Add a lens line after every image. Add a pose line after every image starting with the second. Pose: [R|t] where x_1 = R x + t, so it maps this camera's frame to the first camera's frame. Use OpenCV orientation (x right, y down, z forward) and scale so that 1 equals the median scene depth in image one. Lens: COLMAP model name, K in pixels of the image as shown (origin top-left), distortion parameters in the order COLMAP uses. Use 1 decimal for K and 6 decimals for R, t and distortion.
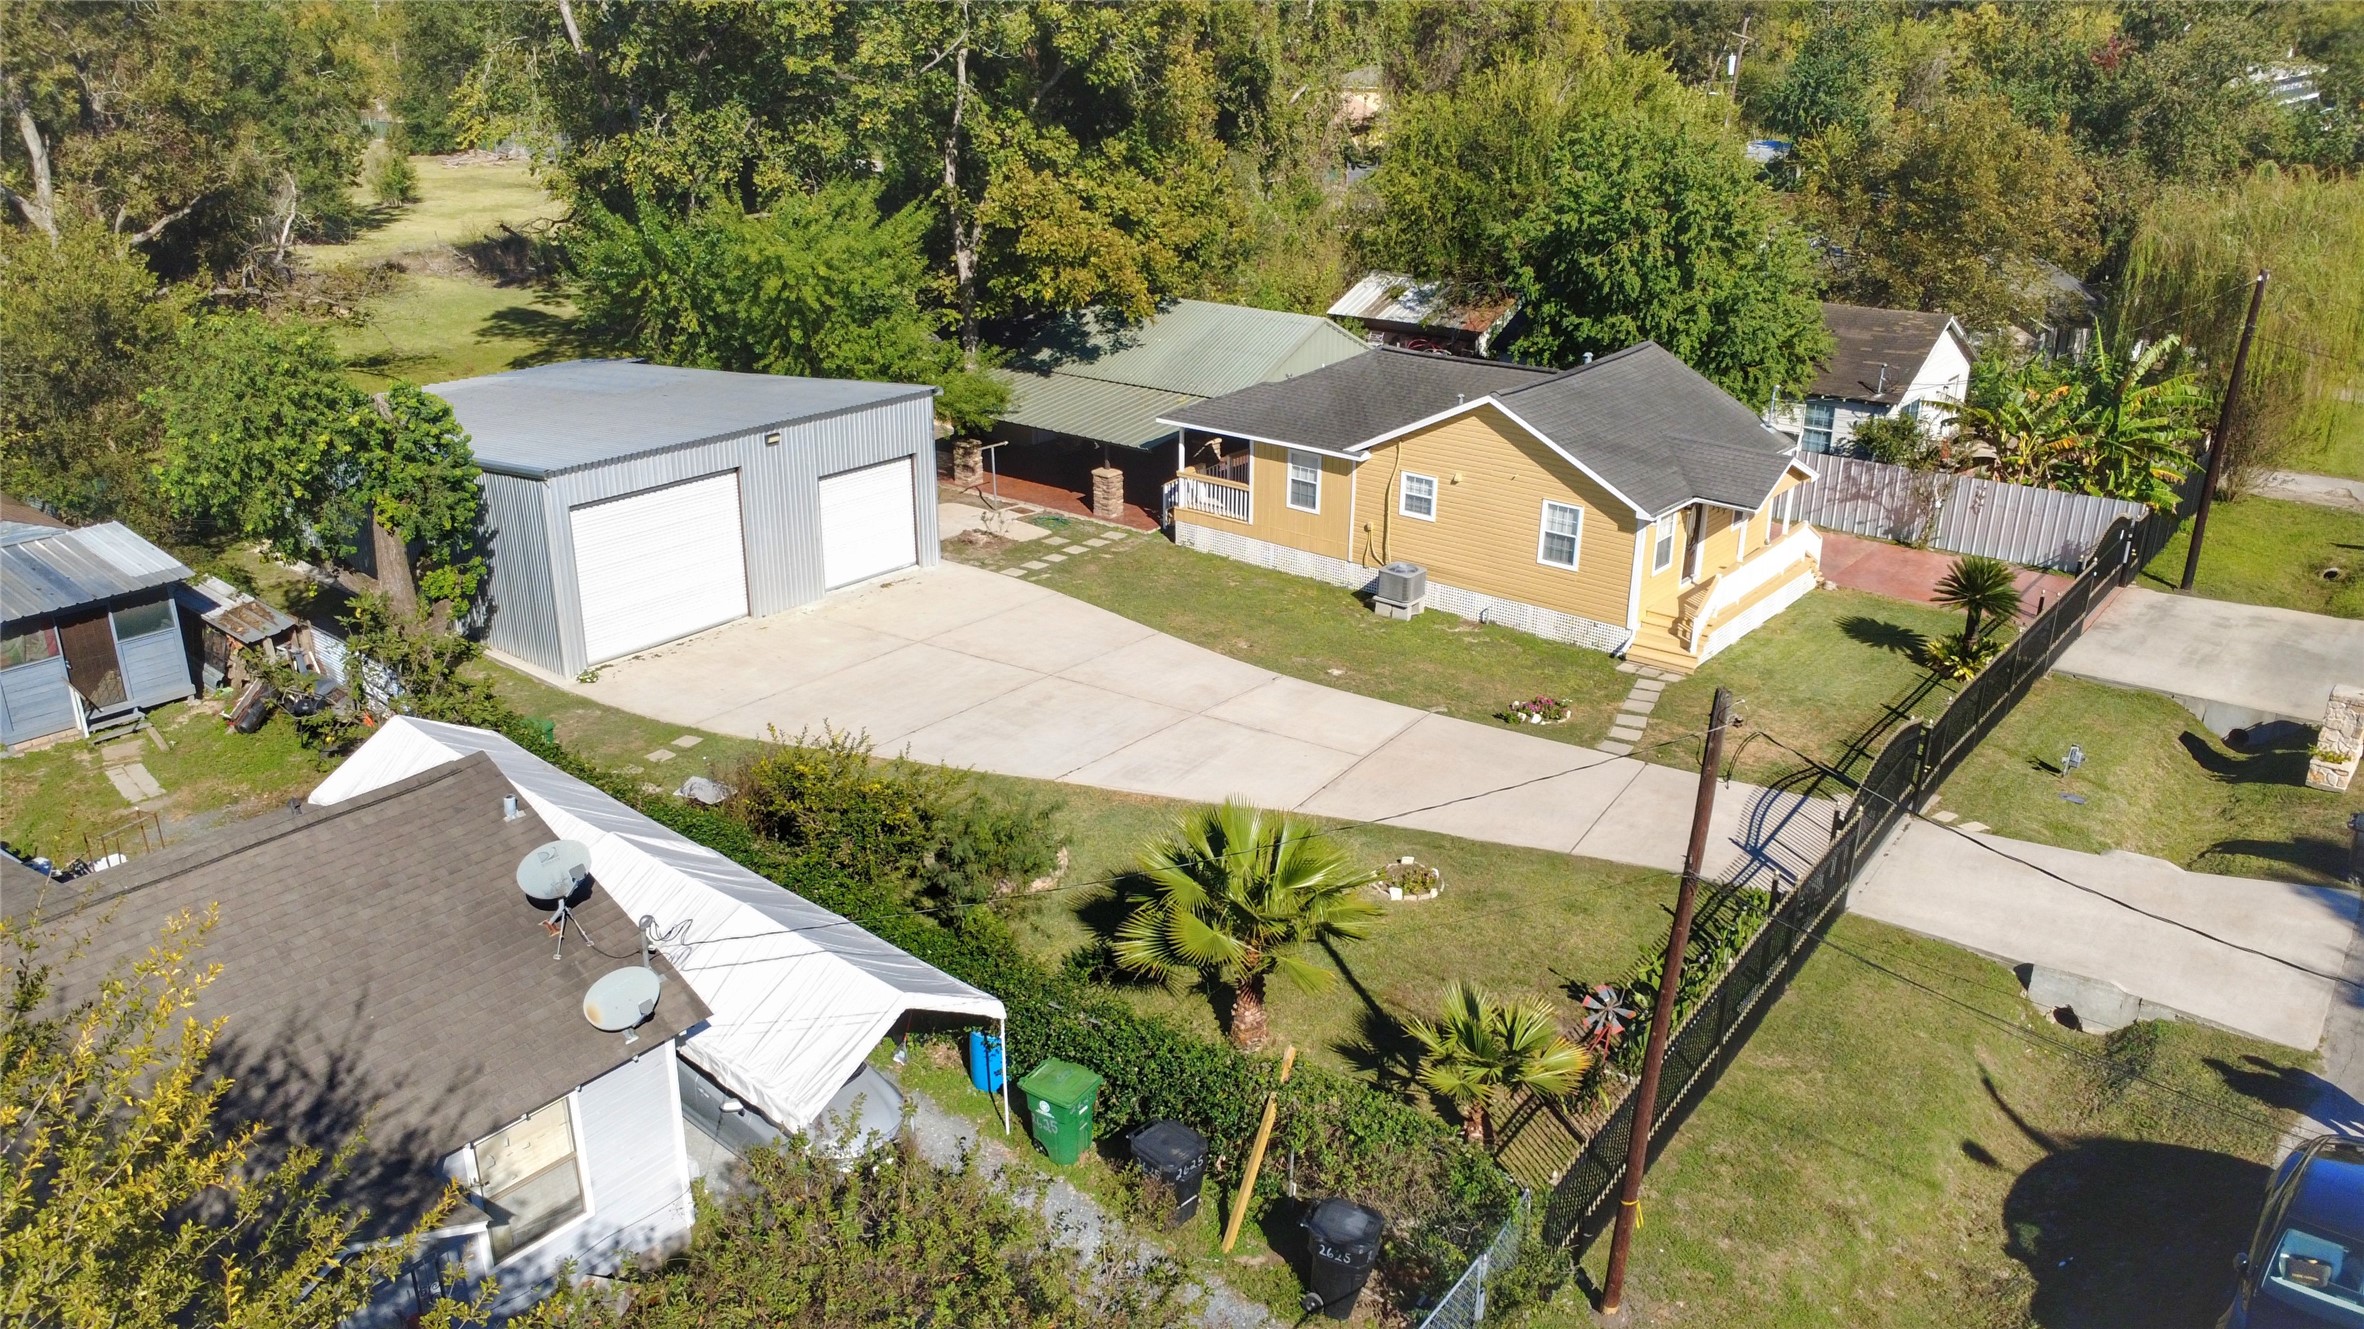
lens RADIAL K [[1717.4, 0, 1188.9], [0, 1717.4, 666.1], [0, 0, 1]] dist [0.001561, -0.000452]
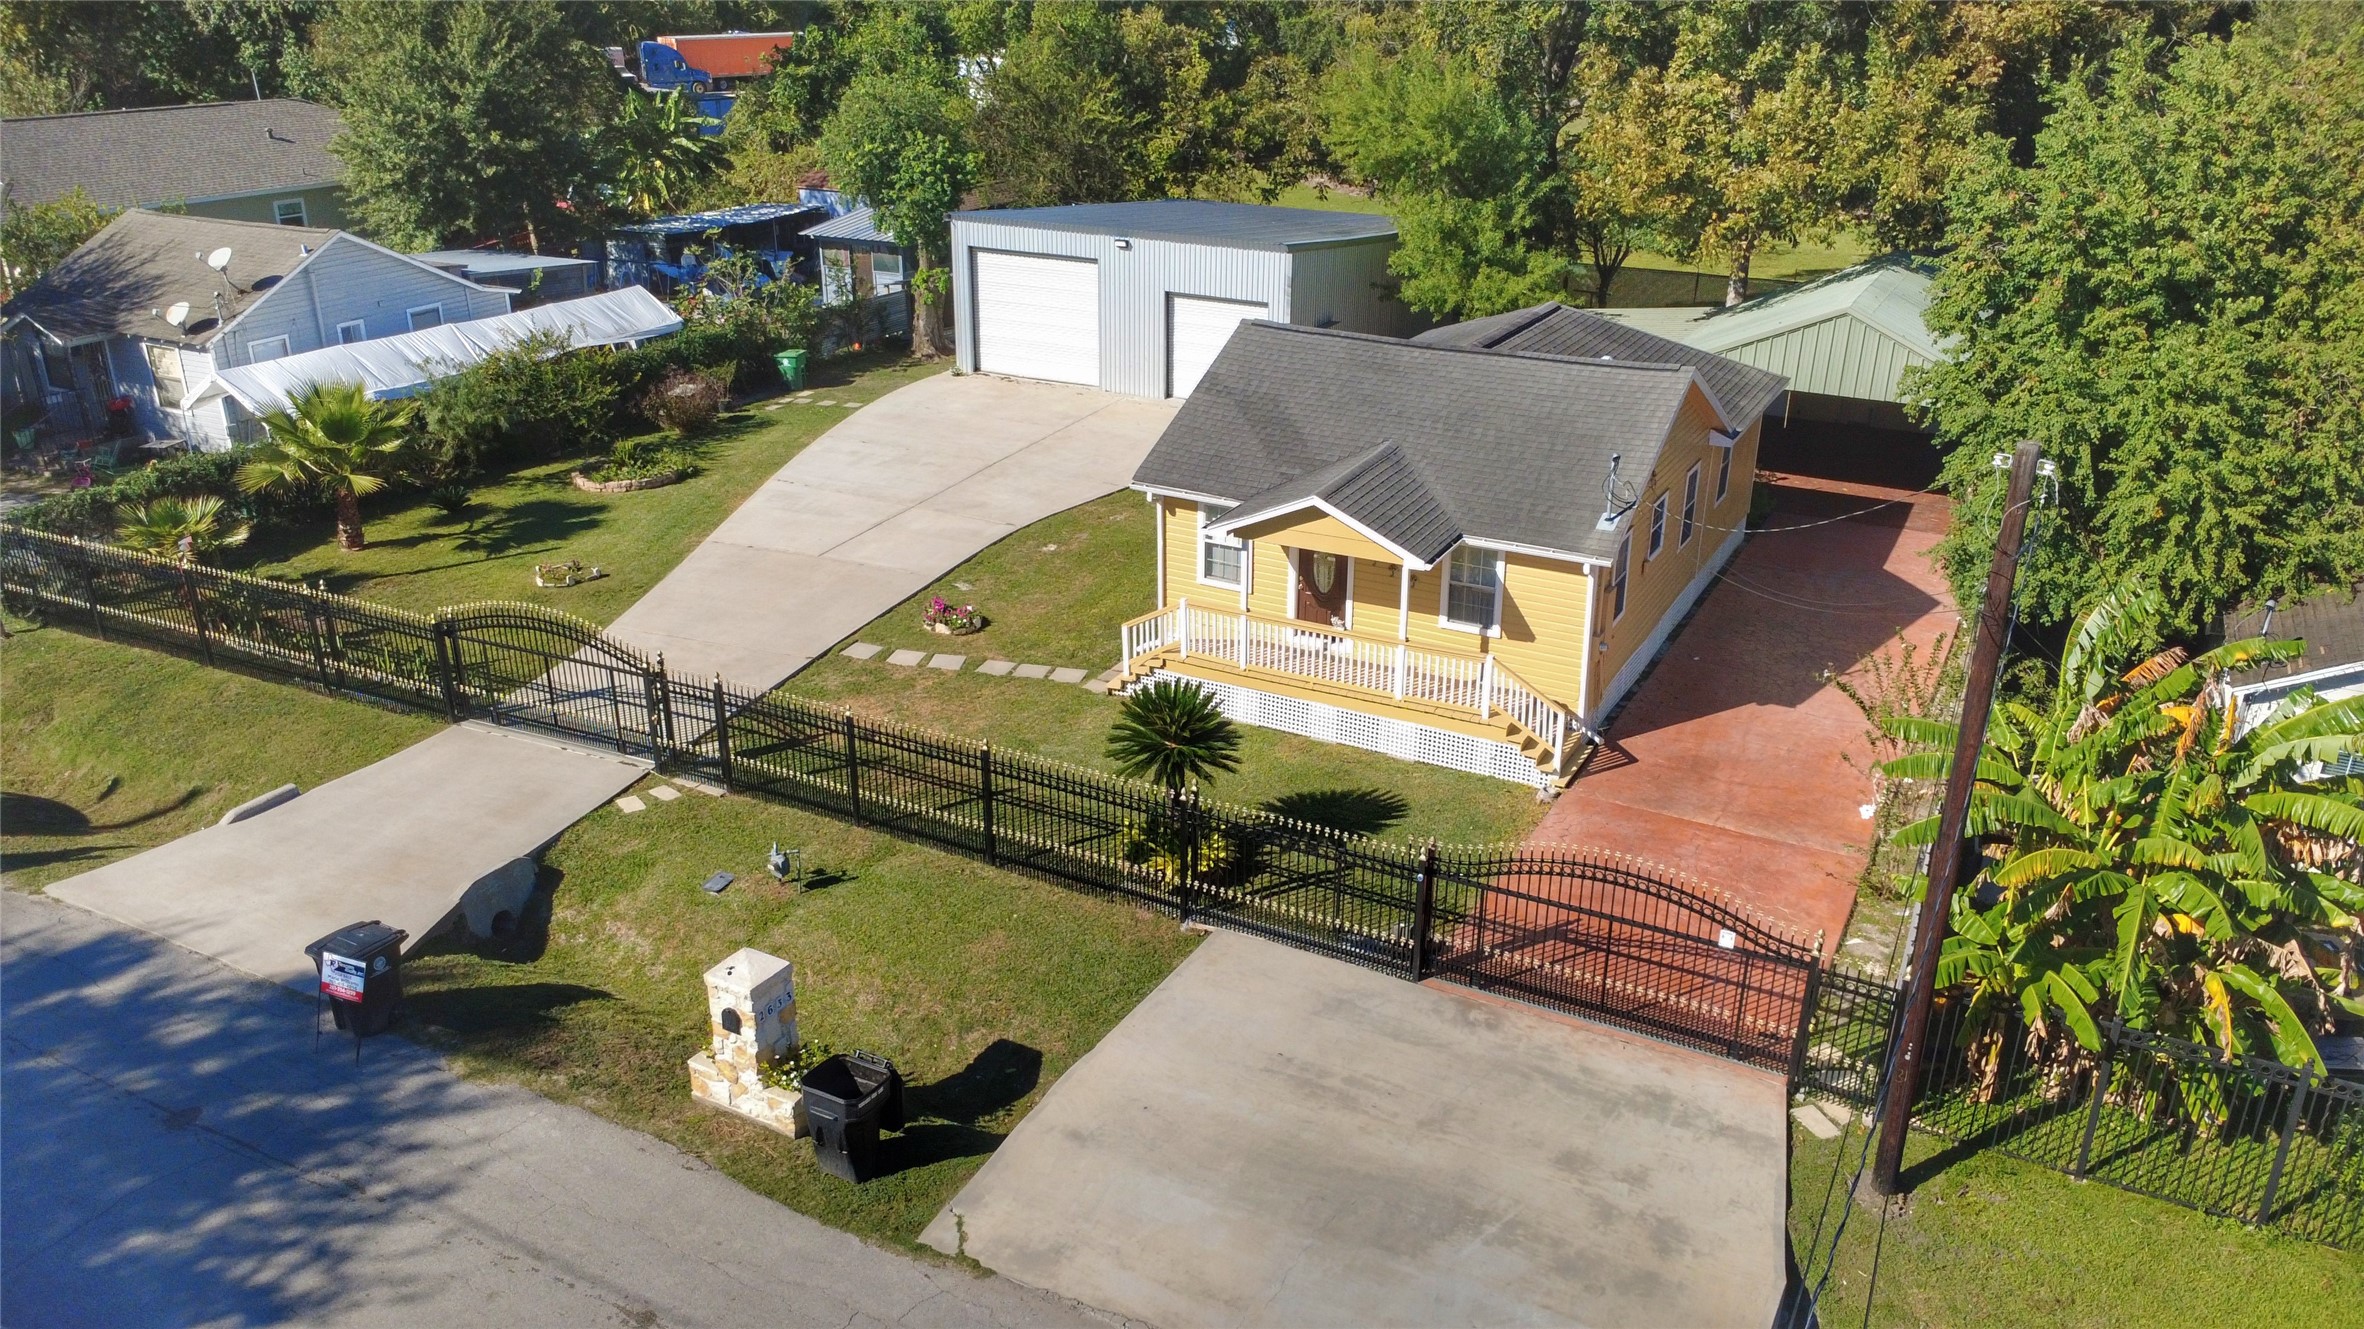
lens RADIAL K [[1717.4, 0, 1188.9], [0, 1717.4, 666.1], [0, 0, 1]] dist [0.001561, -0.000452]
pose [[0.191062, 0.375307, -0.906995, 0.976168], [-0.359827, 0.886473, 0.291016, -0.240367], [0.913247, 0.270759, 0.304417, 0.770274]]
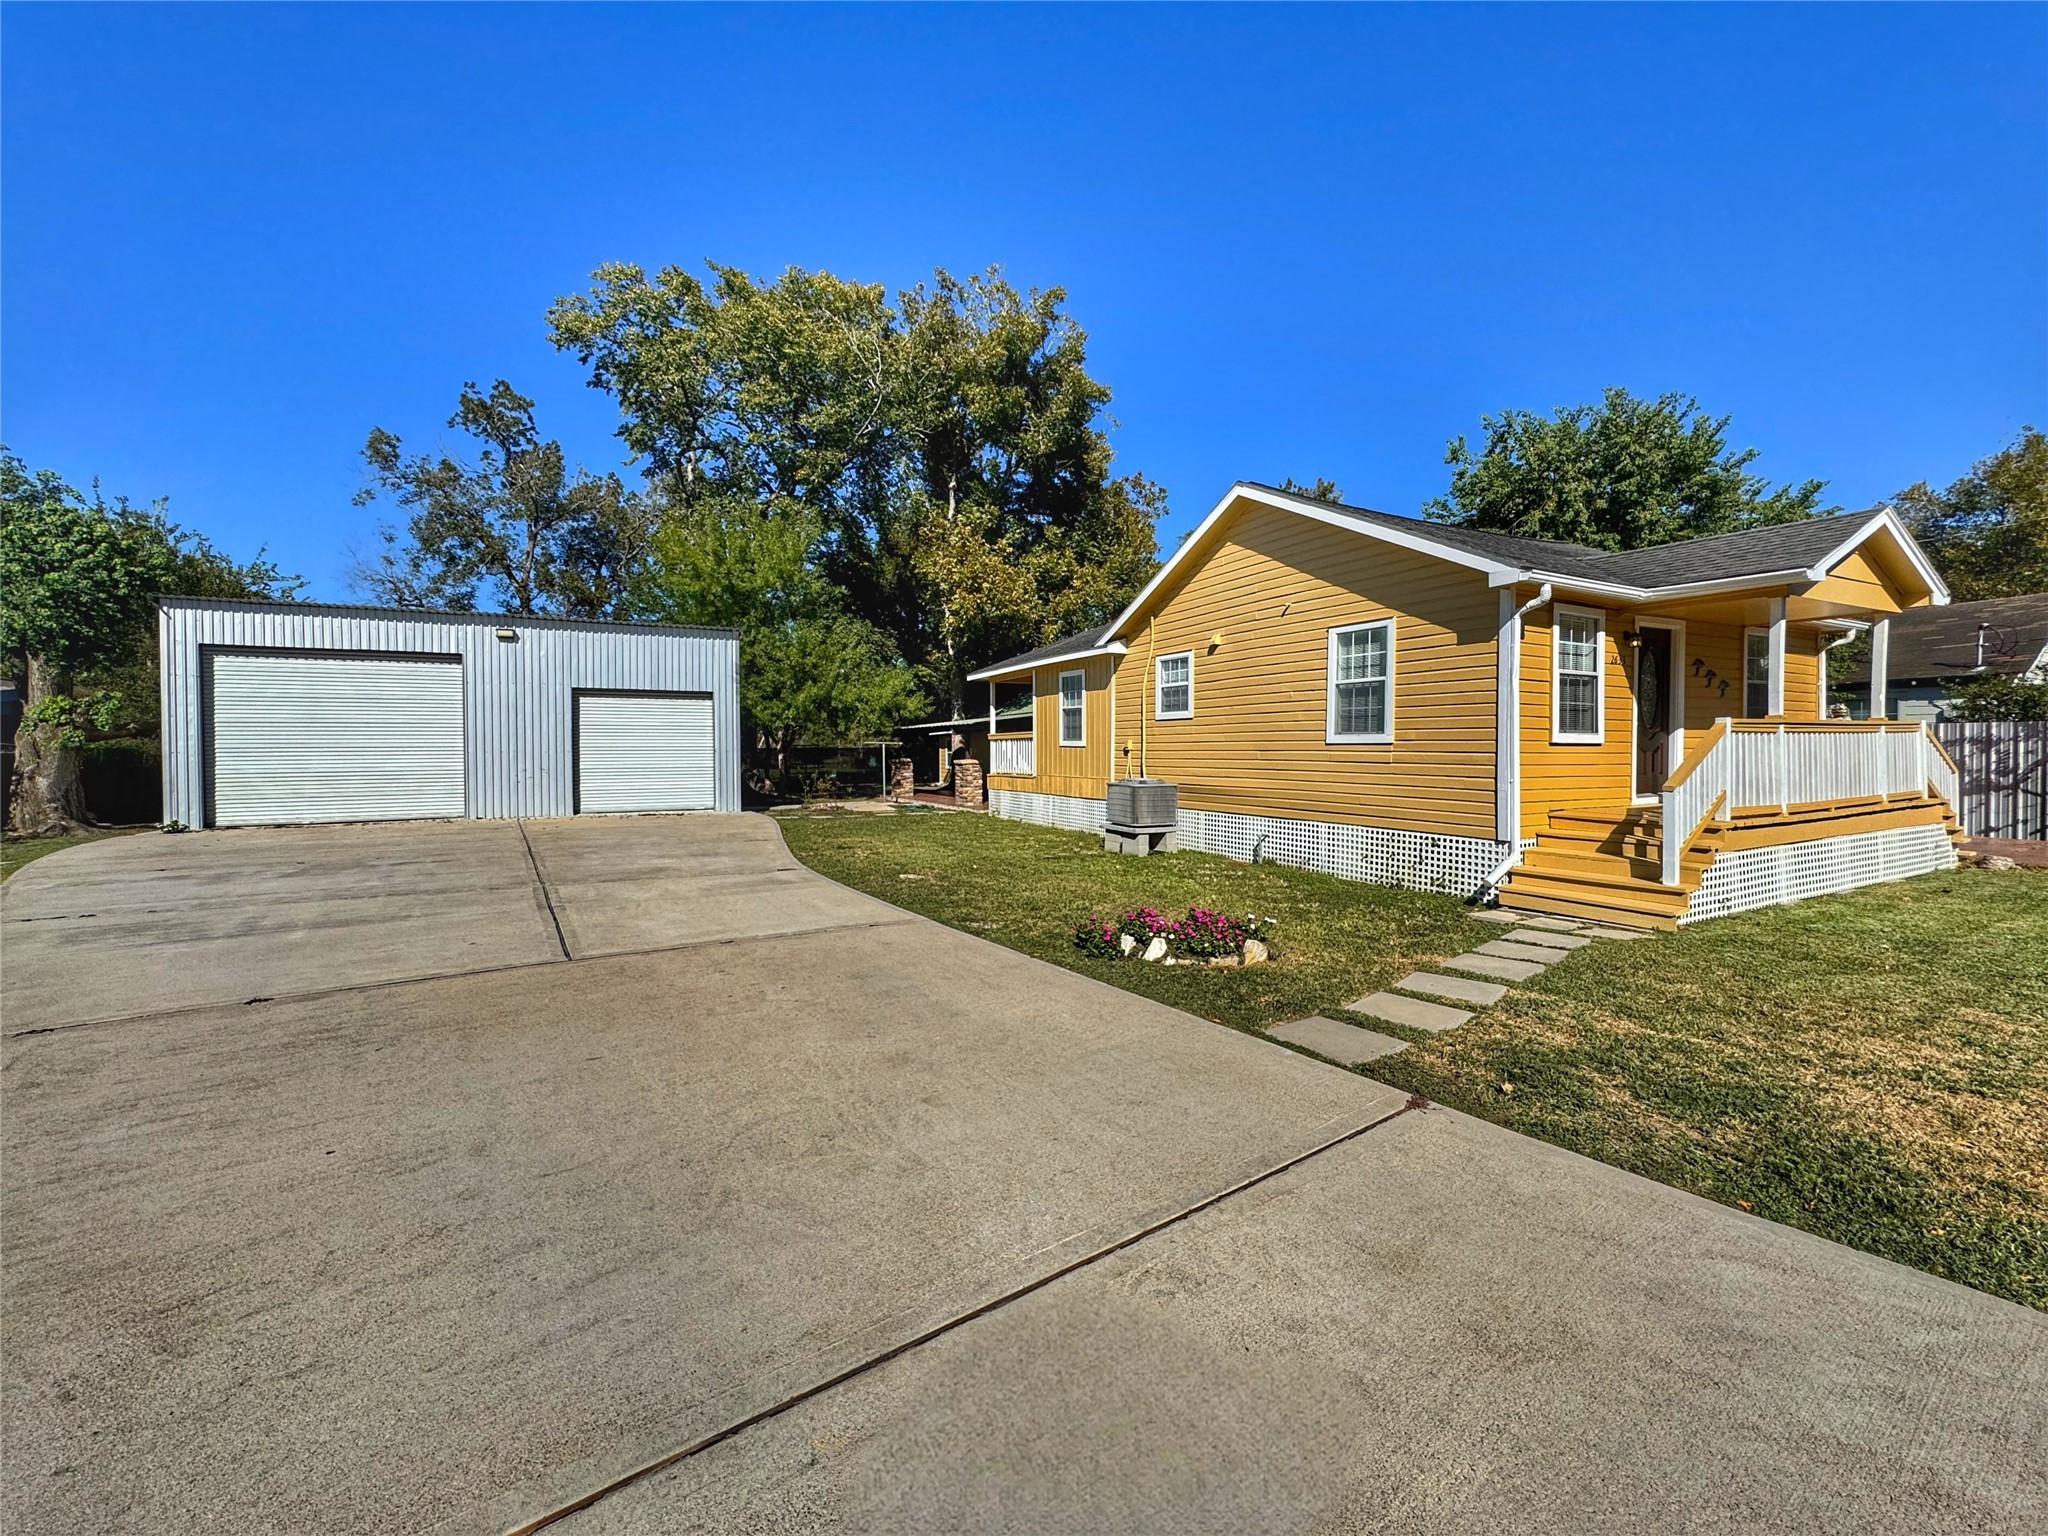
lens RADIAL K [[815.4, 0, 1025.7], [0, 815.4, 767.2], [0, 0, 1]] dist [-0.002600, -0.000482]
pose [[0.919649, -0.001365, -0.392739, 0.221657], [-0.131506, 0.941199, -0.311208, 0.046980], [0.370070, 0.337849, 0.865393, 0.742007]]
